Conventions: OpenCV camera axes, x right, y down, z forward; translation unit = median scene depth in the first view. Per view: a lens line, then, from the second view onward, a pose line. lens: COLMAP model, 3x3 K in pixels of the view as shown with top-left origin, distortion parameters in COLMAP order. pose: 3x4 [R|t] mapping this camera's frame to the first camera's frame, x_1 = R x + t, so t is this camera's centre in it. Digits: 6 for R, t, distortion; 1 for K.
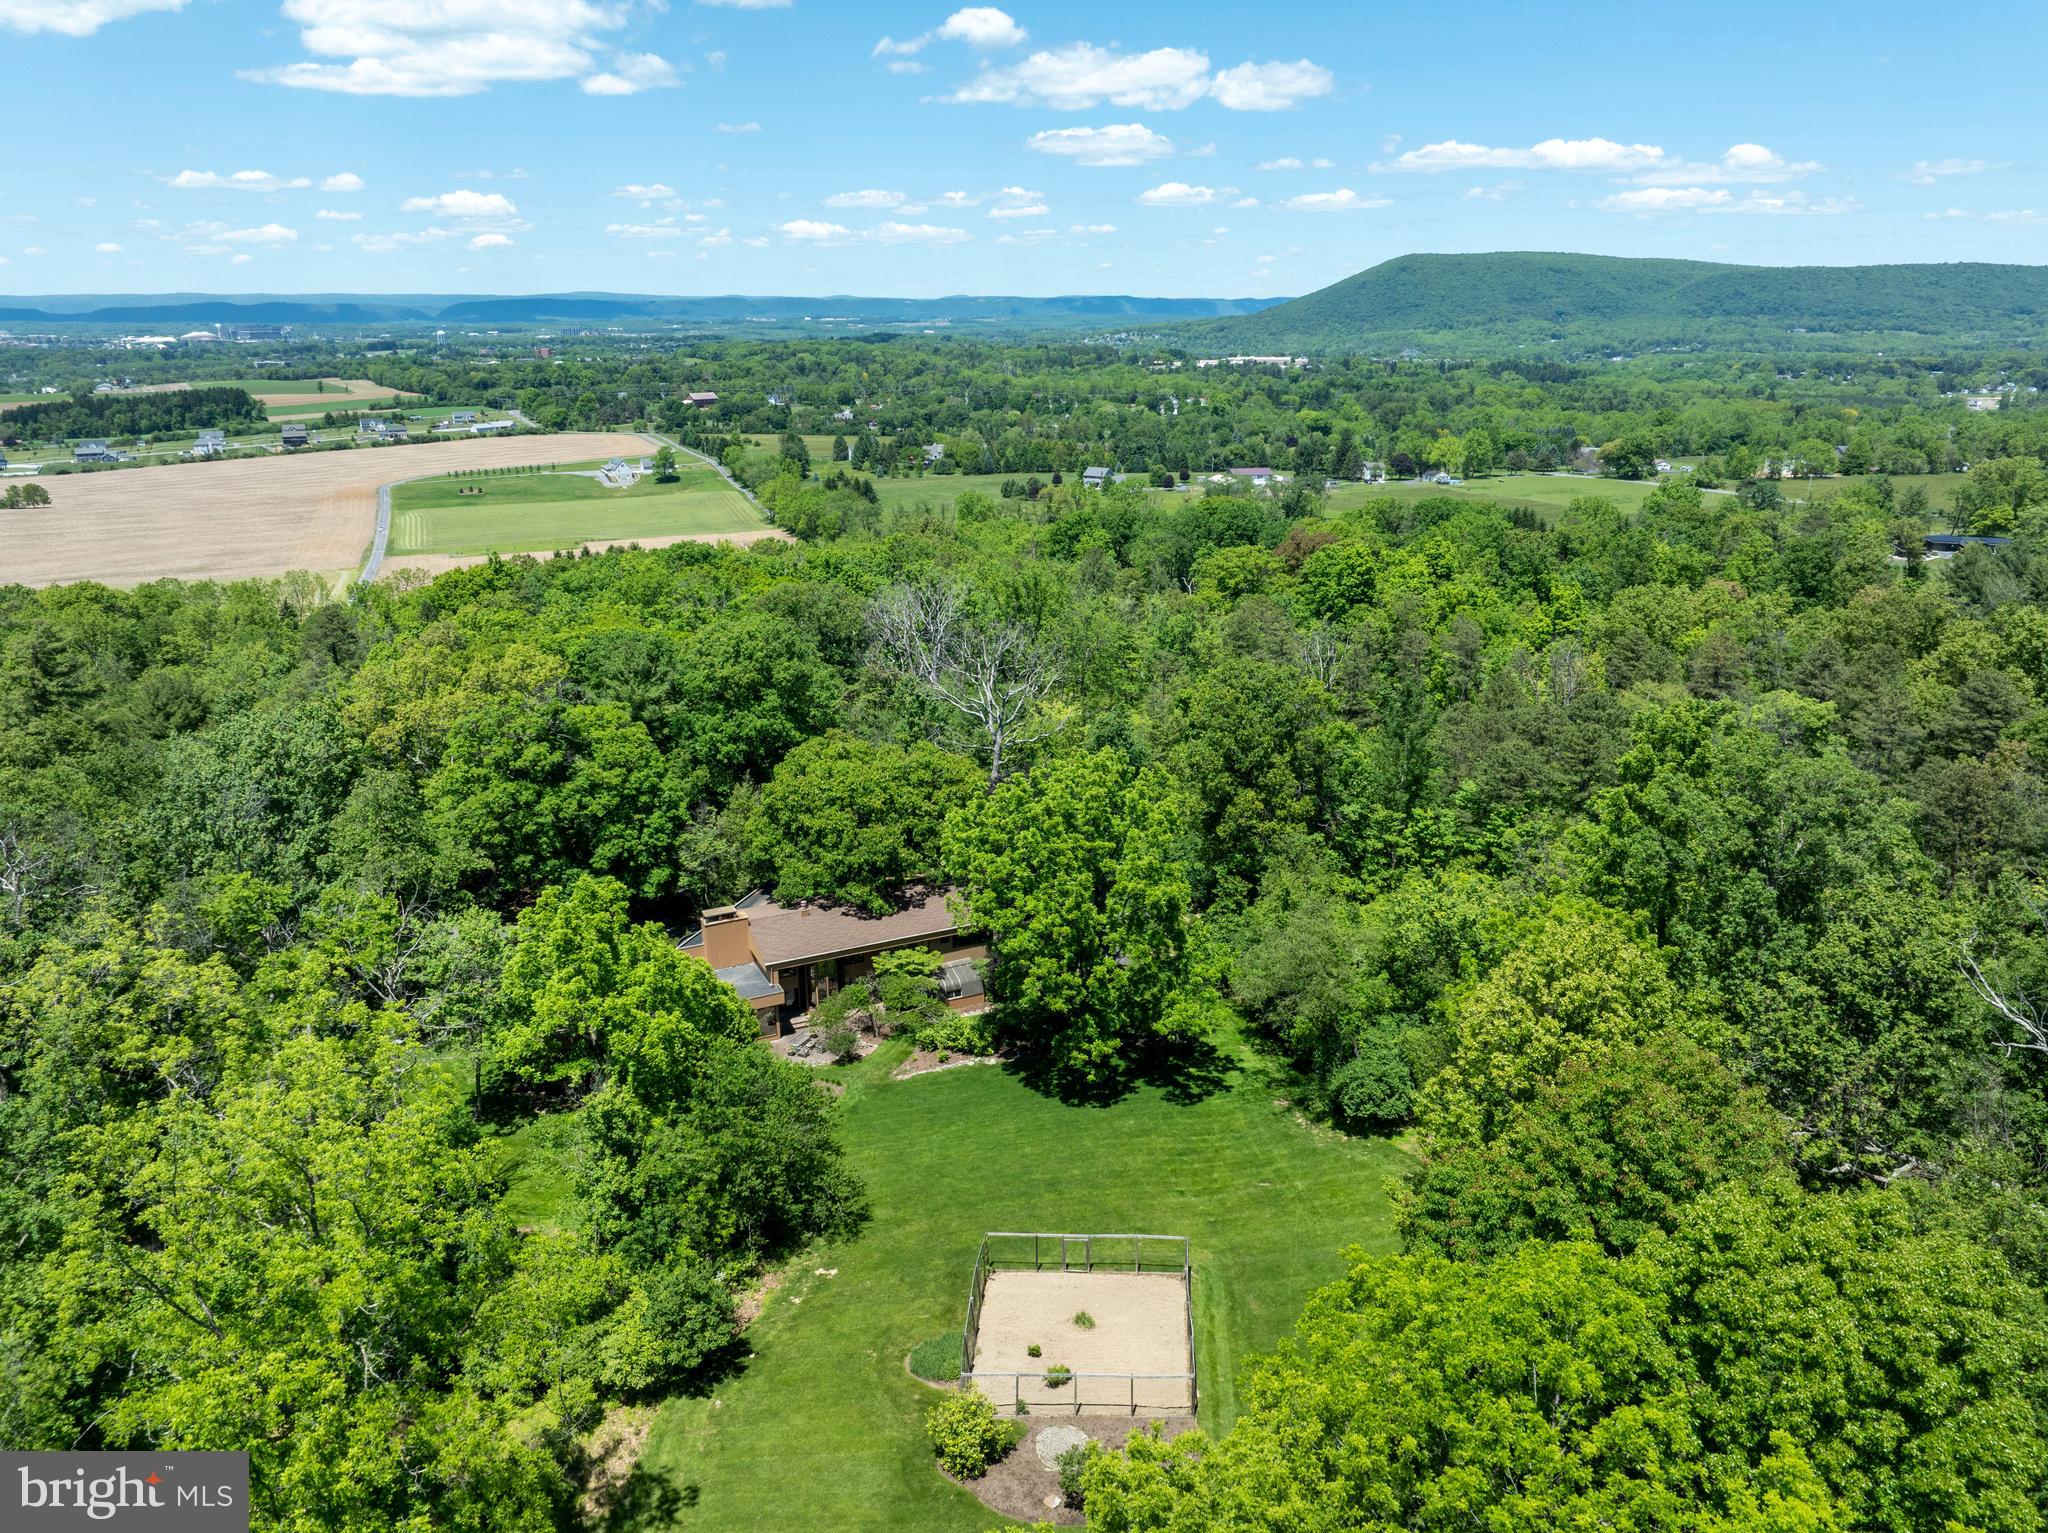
lens RADIAL K [[1435.5, 0, 1031.0], [0, 1435.5, 756.7], [0, 0, 1]] dist [-0.037465, -0.007653]
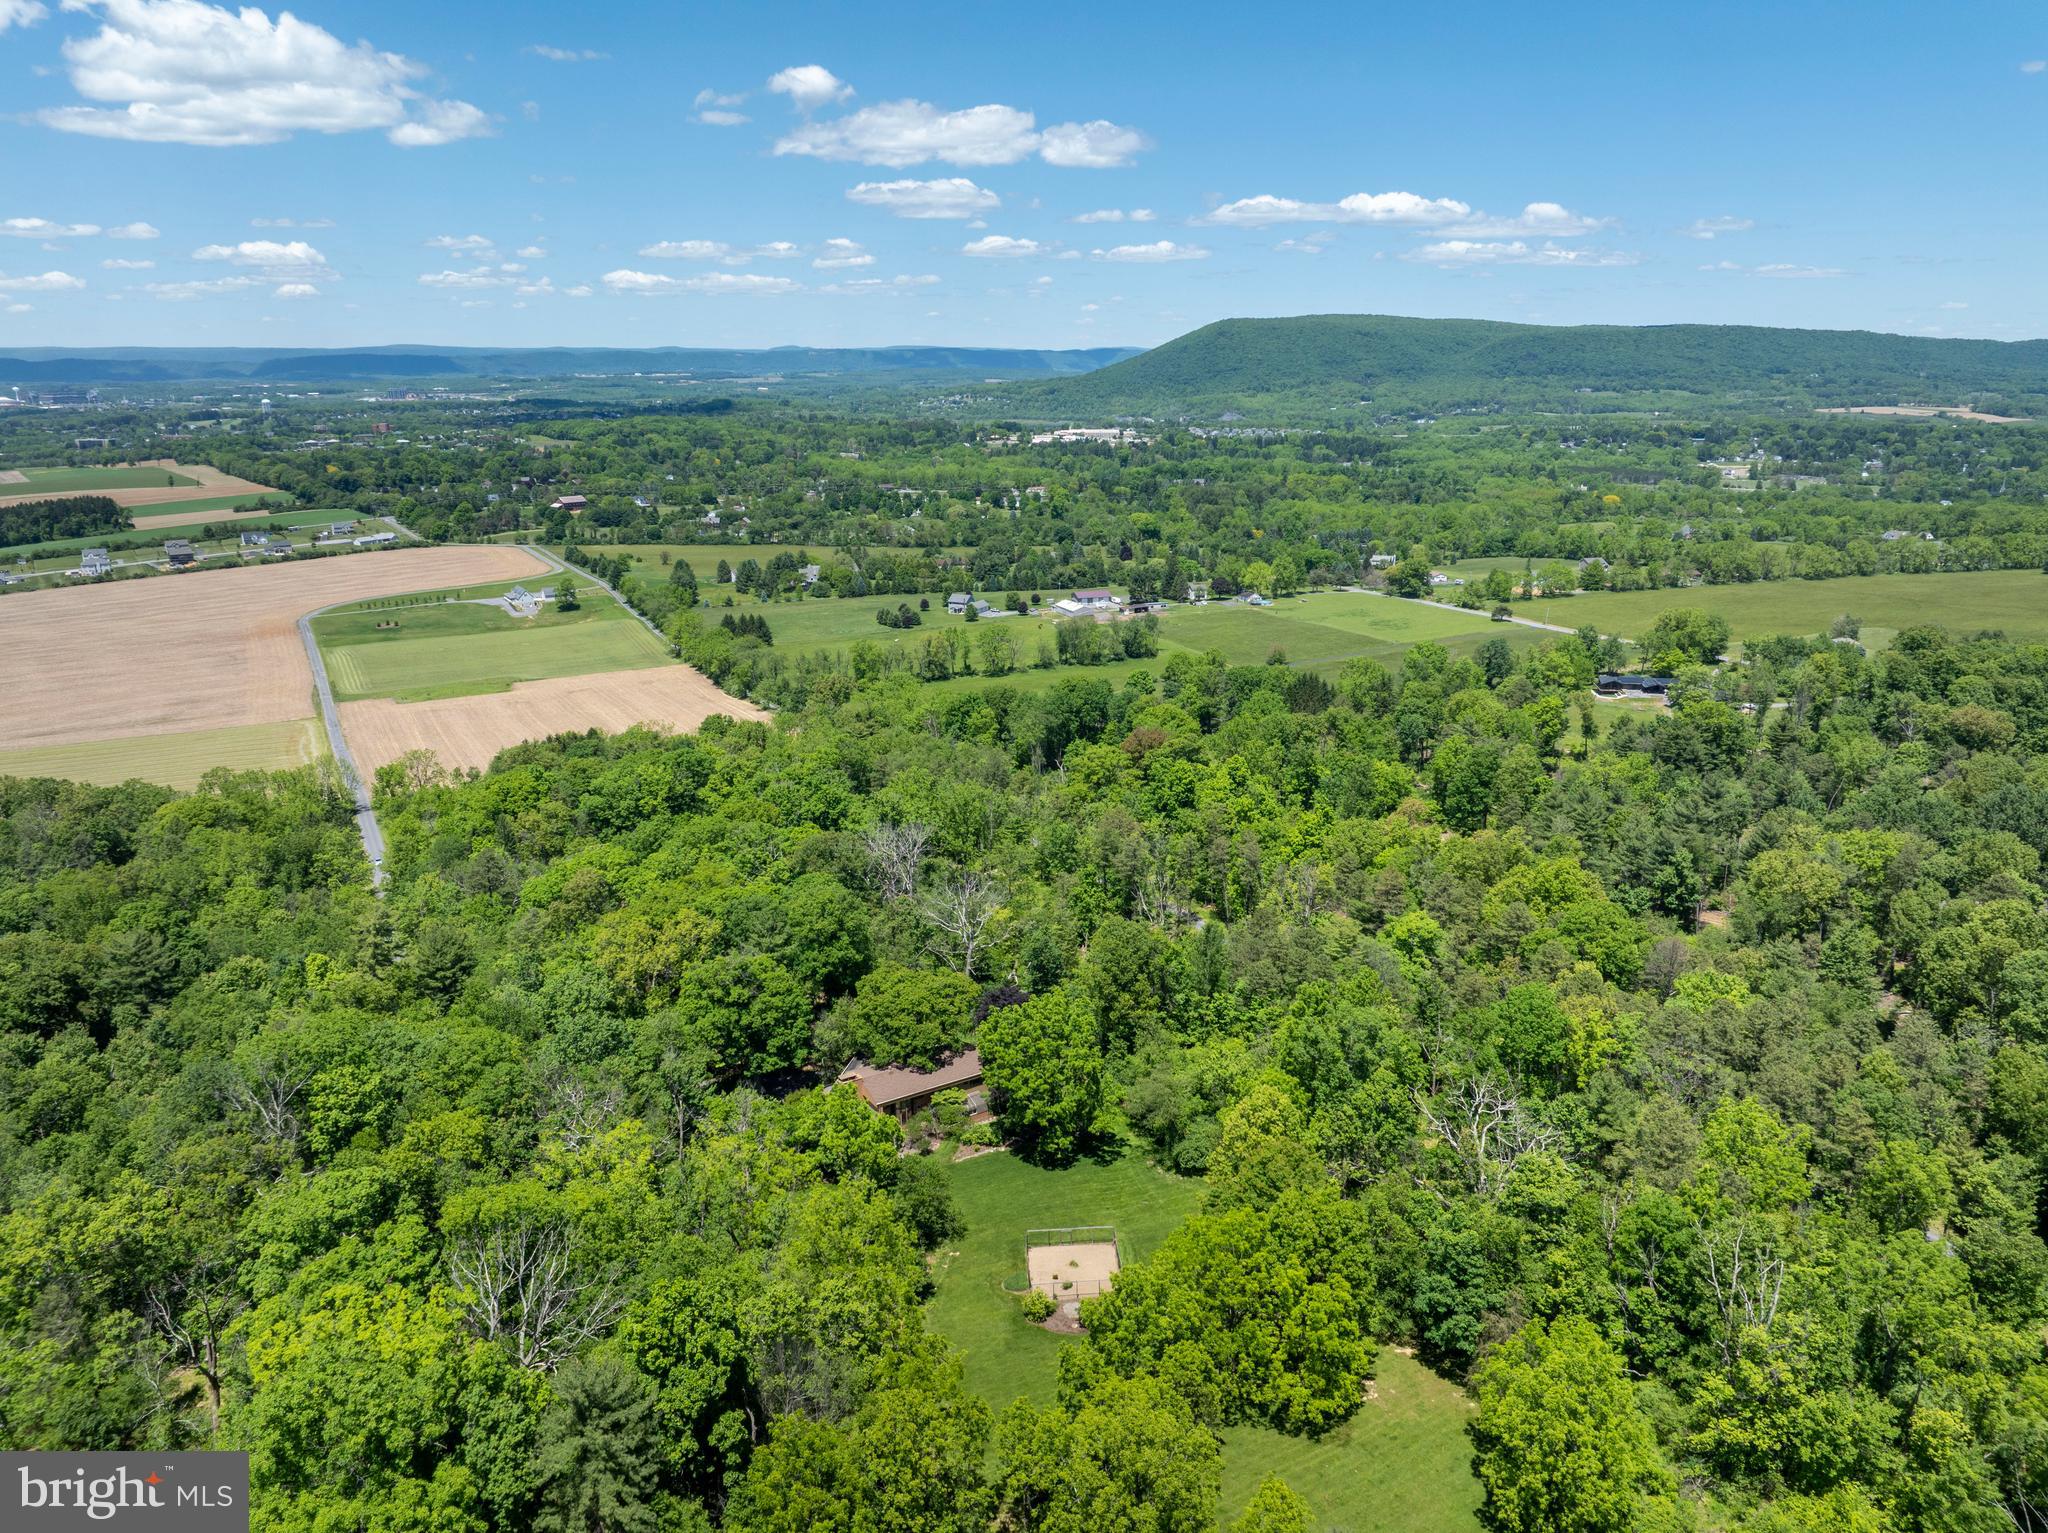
lens RADIAL K [[1401.7, 0, 1024.0], [0, 1401.7, 766.5], [0, 0, 1]] dist [-0.034497, -0.002380]
pose [[0.994177, -0.034074, 0.102228, -0.150930], [0.037092, 0.998926, -0.027761, -0.218079], [-0.101172, 0.031391, 0.994374, -0.782789]]
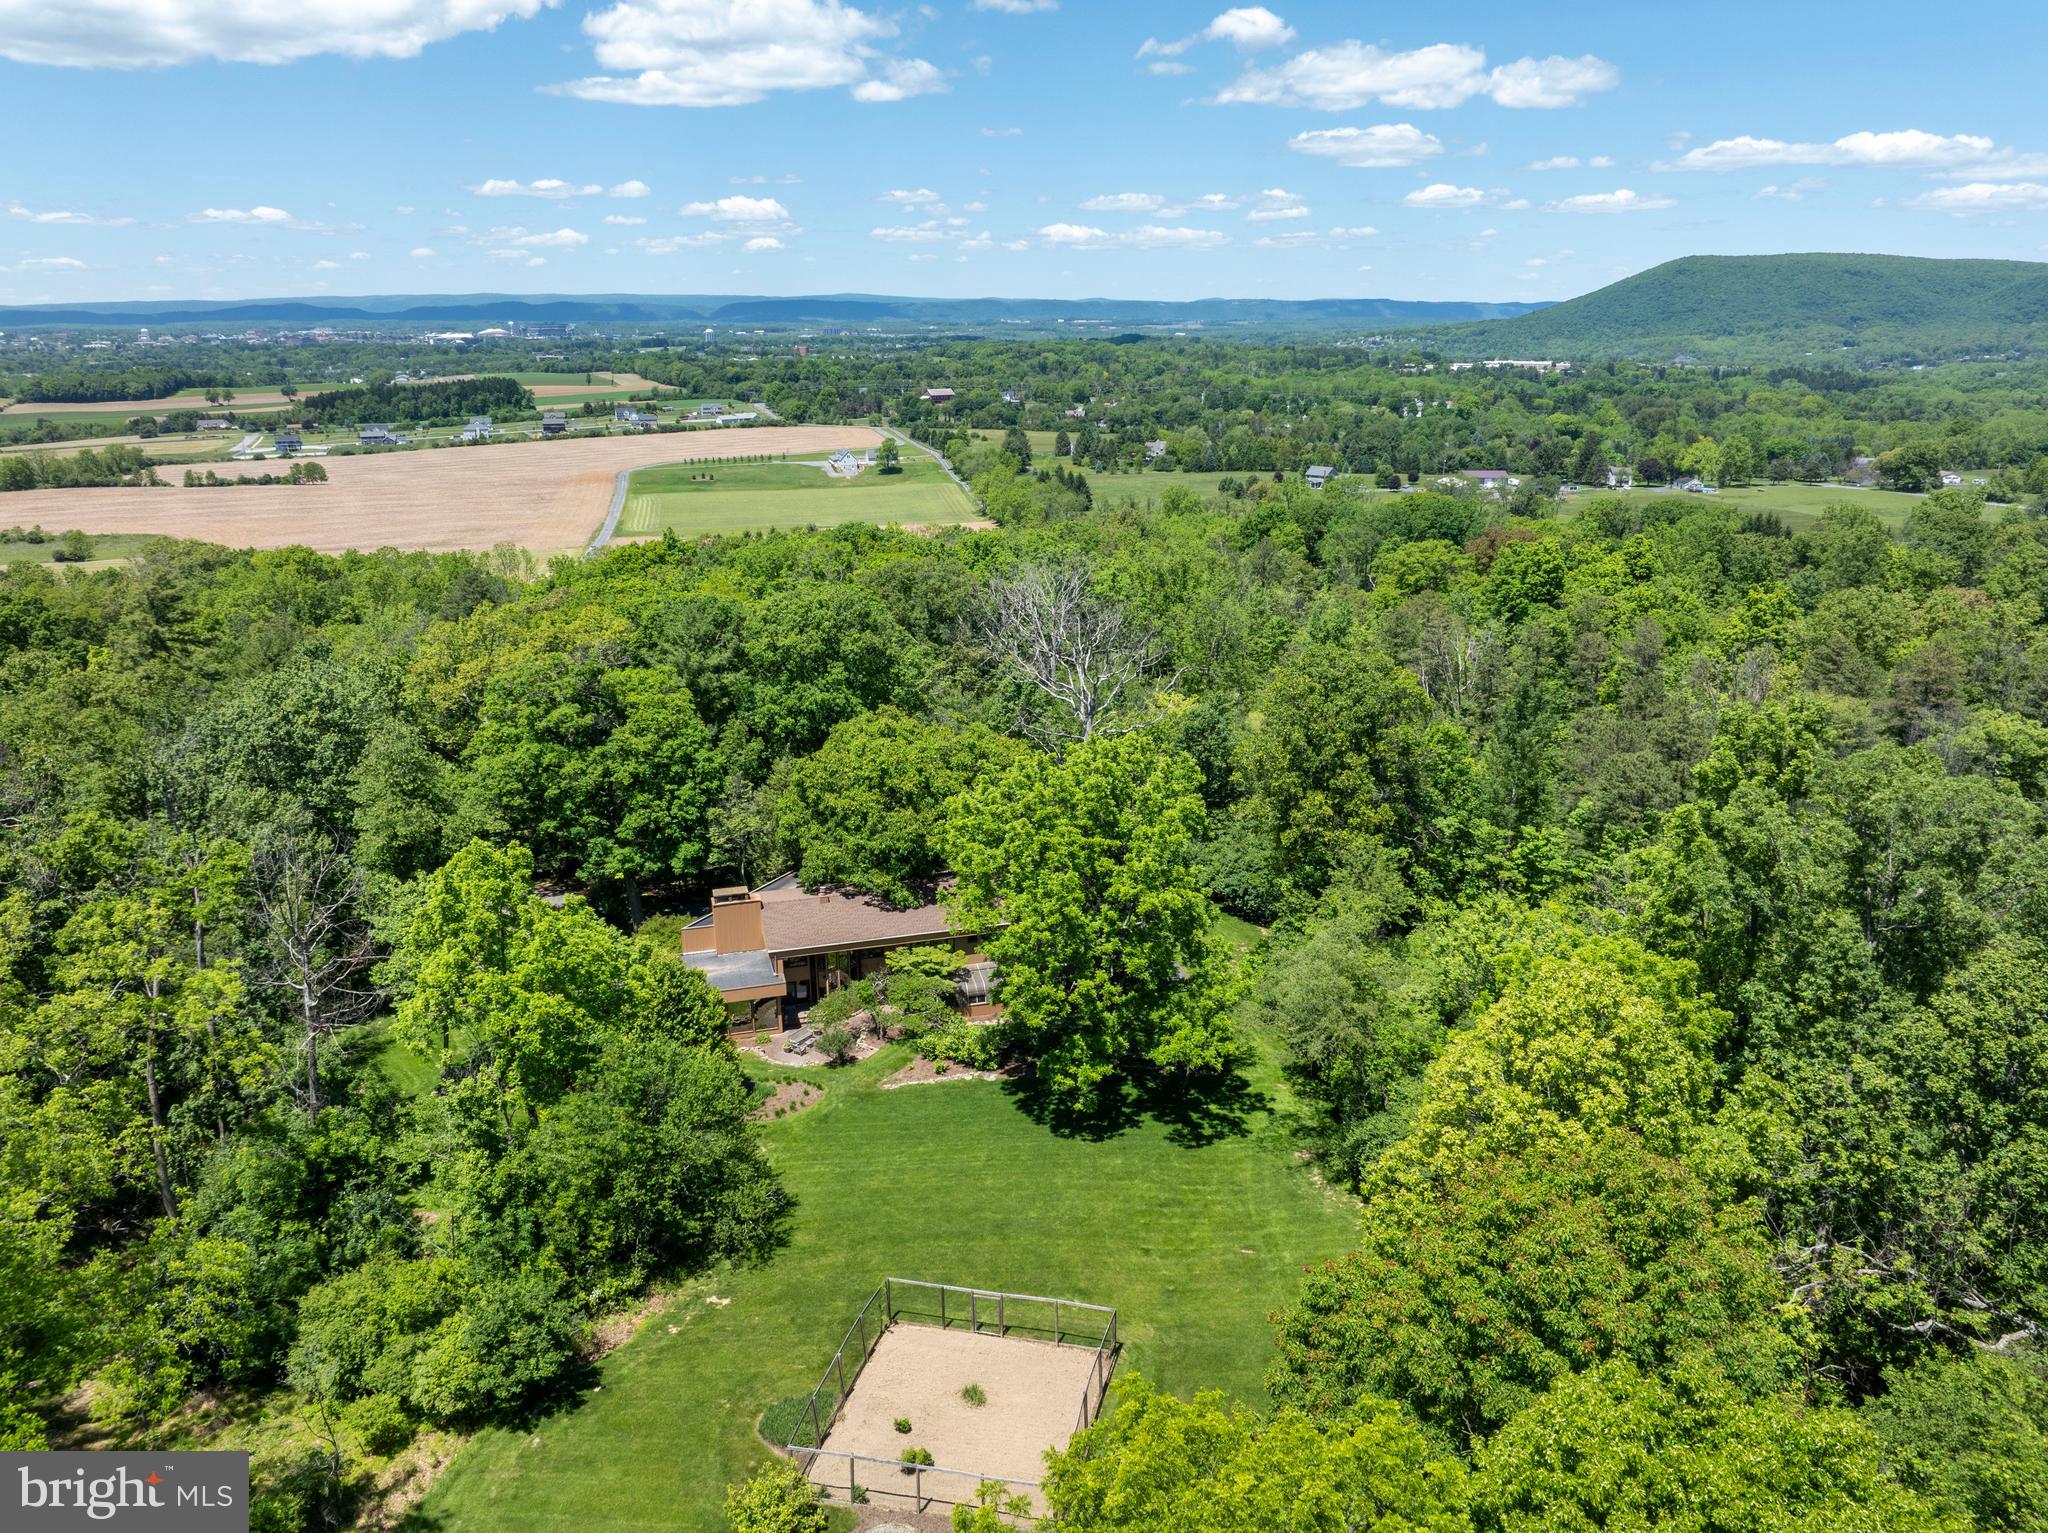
lens RADIAL K [[1440.1, 0, 1026.4], [0, 1440.1, 754.8], [0, 0, 1]] dist [-0.037367, -0.000487]
pose [[0.985707, 0.050080, -0.160853, 0.111006], [-0.050574, 0.998720, 0.001028, 0.007688], [0.160698, 0.007122, 0.986978, 0.098406]]
